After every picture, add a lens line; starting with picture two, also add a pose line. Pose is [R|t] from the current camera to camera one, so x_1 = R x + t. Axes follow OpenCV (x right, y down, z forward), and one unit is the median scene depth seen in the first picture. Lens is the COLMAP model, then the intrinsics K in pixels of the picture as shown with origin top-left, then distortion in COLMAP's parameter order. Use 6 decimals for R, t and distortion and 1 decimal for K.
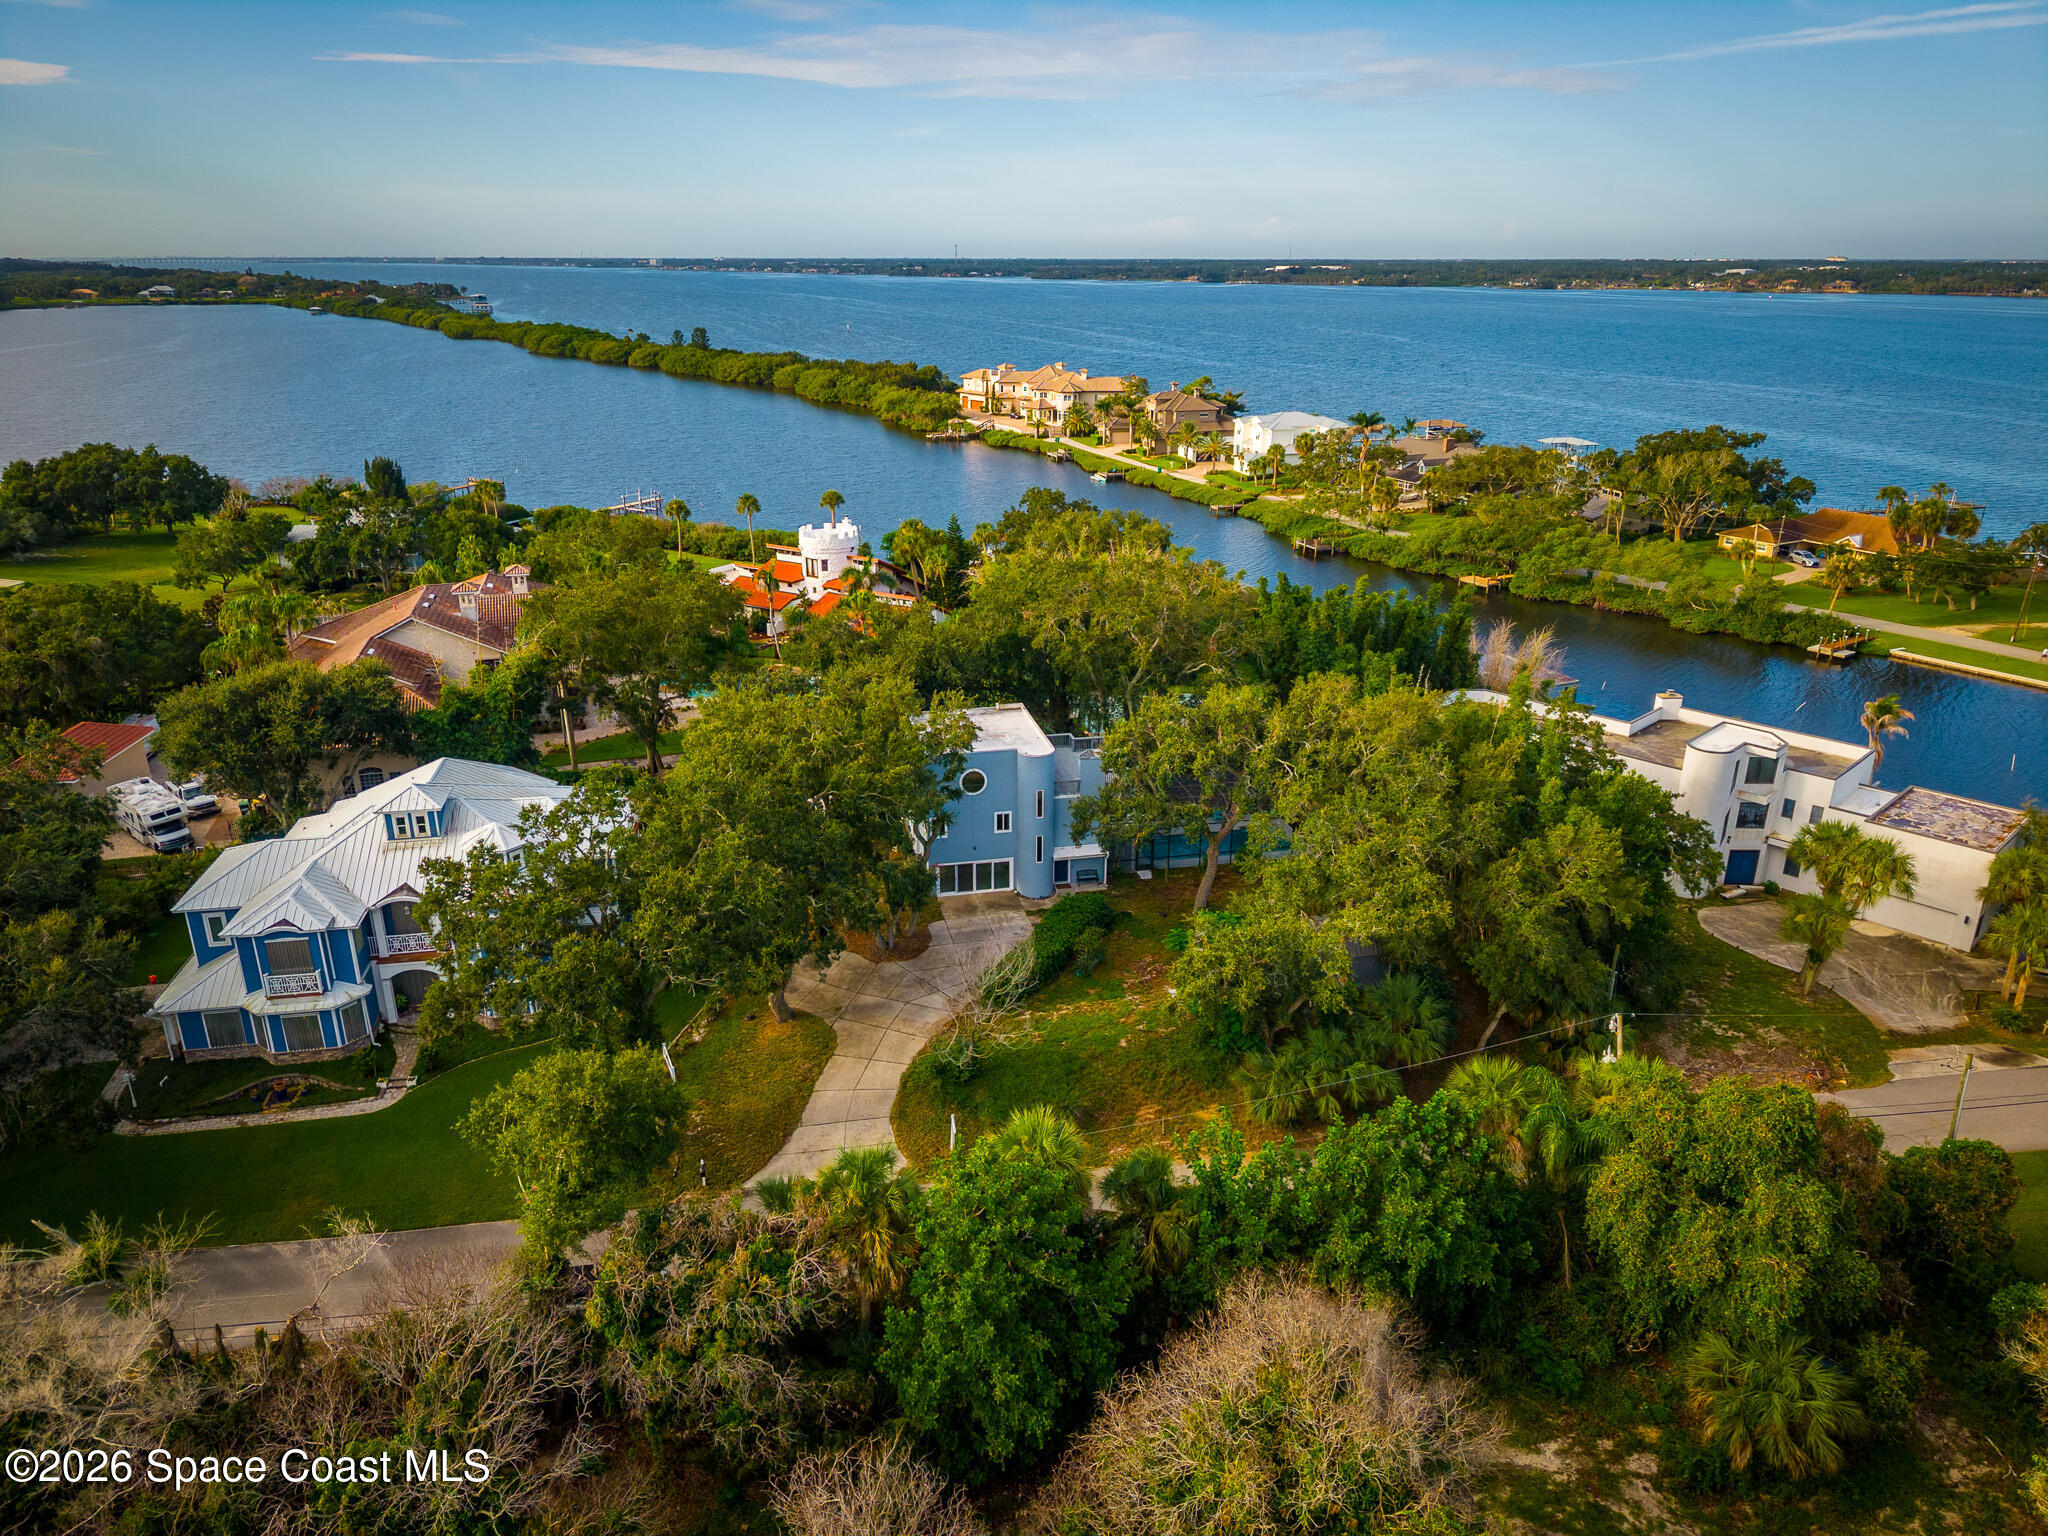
lens RADIAL K [[1407.5, 0, 1015.9], [0, 1407.5, 768.1], [0, 0, 1]] dist [0.001250, 0.000100]
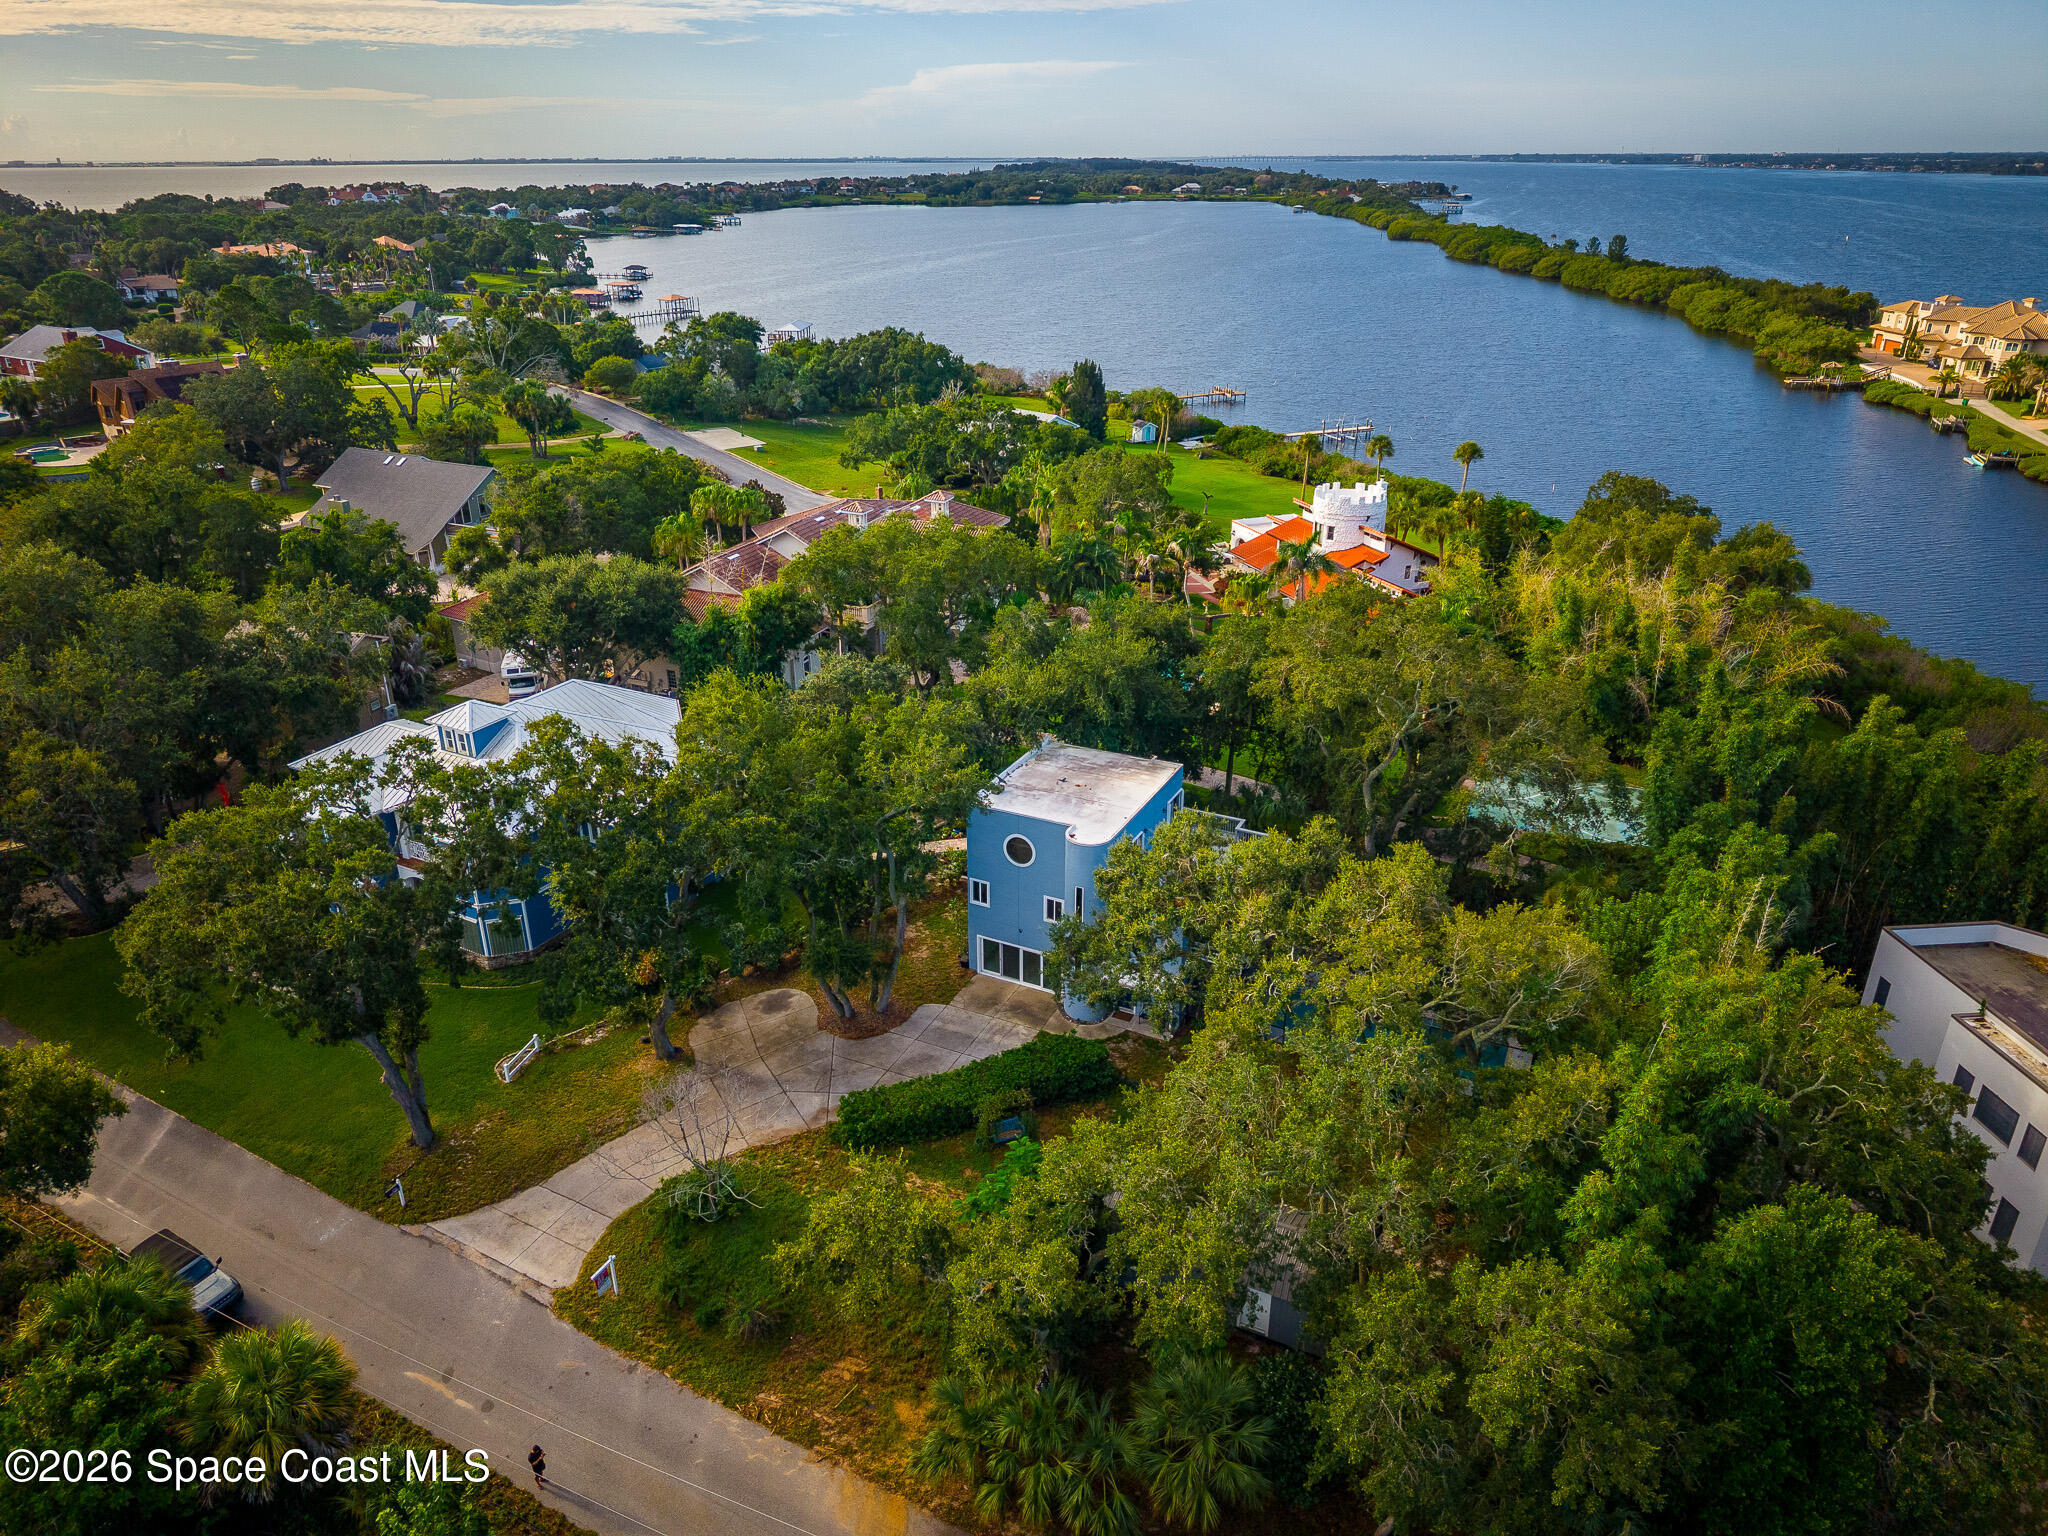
lens RADIAL K [[1400.8, 0, 1023.4], [0, 1400.8, 773.8], [0, 0, 1]] dist [0.034647, -0.031607]
pose [[0.783382, 0.246875, -0.570408, 0.084969], [-0.208967, 0.968923, 0.132366, -0.028222], [0.585360, 0.015503, 0.810625, 0.079002]]
